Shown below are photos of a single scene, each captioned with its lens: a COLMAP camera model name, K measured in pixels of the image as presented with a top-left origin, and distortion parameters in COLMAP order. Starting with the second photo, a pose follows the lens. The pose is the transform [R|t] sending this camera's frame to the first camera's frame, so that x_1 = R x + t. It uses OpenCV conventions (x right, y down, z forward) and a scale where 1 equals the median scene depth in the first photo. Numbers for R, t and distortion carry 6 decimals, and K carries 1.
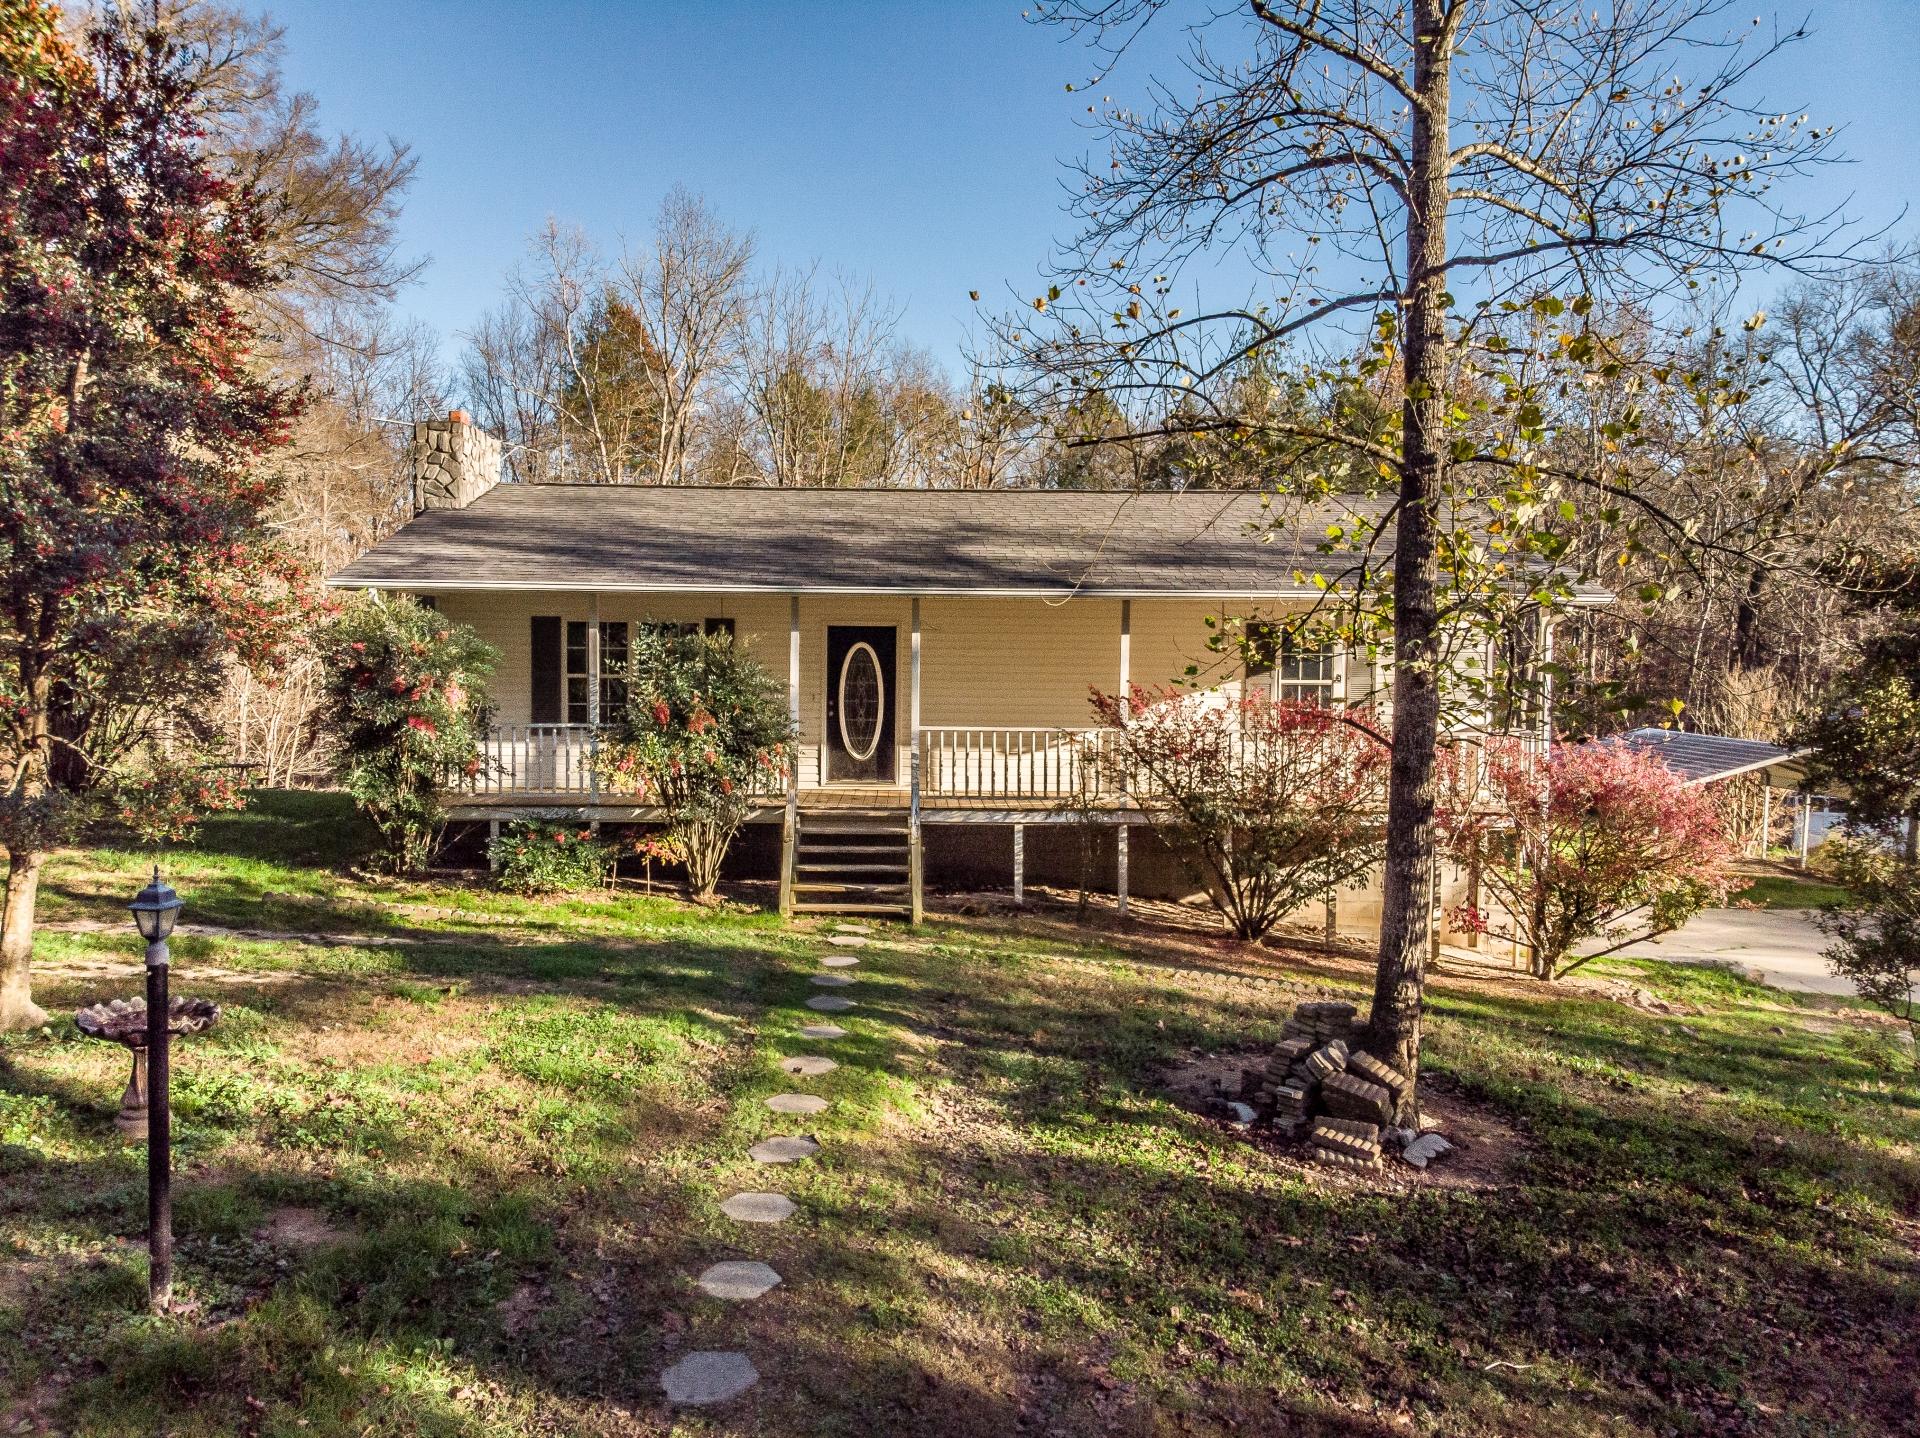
lens RADIAL K [[1506.7, 0, 924.9], [0, 1506.7, 719.0], [0, 0, 1]] dist [0.010597, -0.002090]
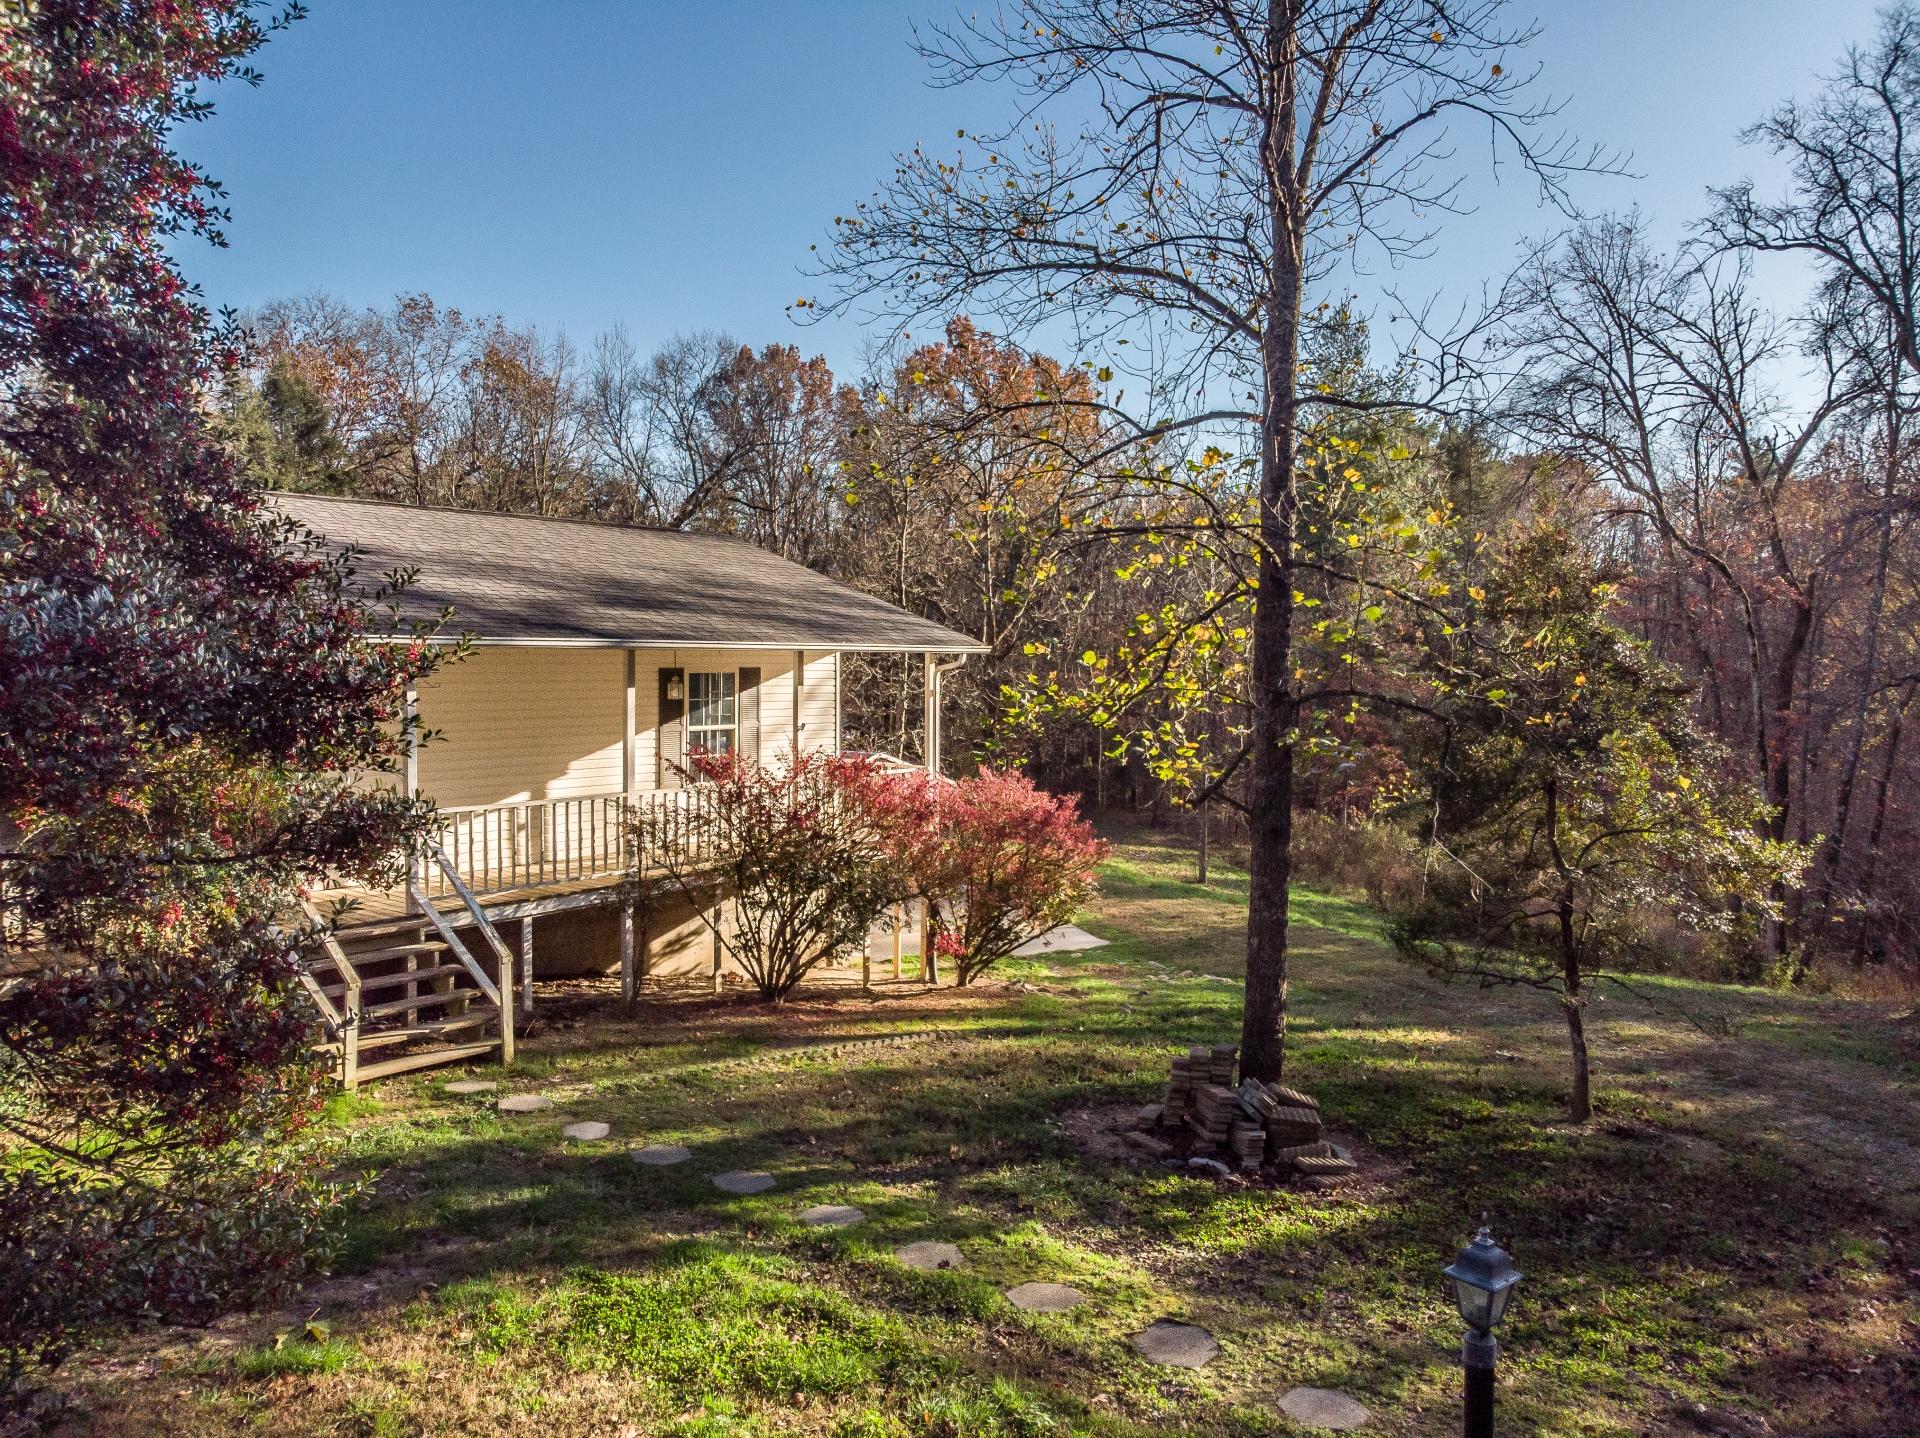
lens RADIAL K [[1506.7, 0, 924.9], [0, 1506.7, 719.0], [0, 0, 1]] dist [0.010597, -0.002090]
pose [[0.601781, -0.039639, 0.797677, -0.564513], [0.027563, 0.999203, 0.028859, -0.069731], [-0.798185, 0.004619, 0.602394, 0.384513]]
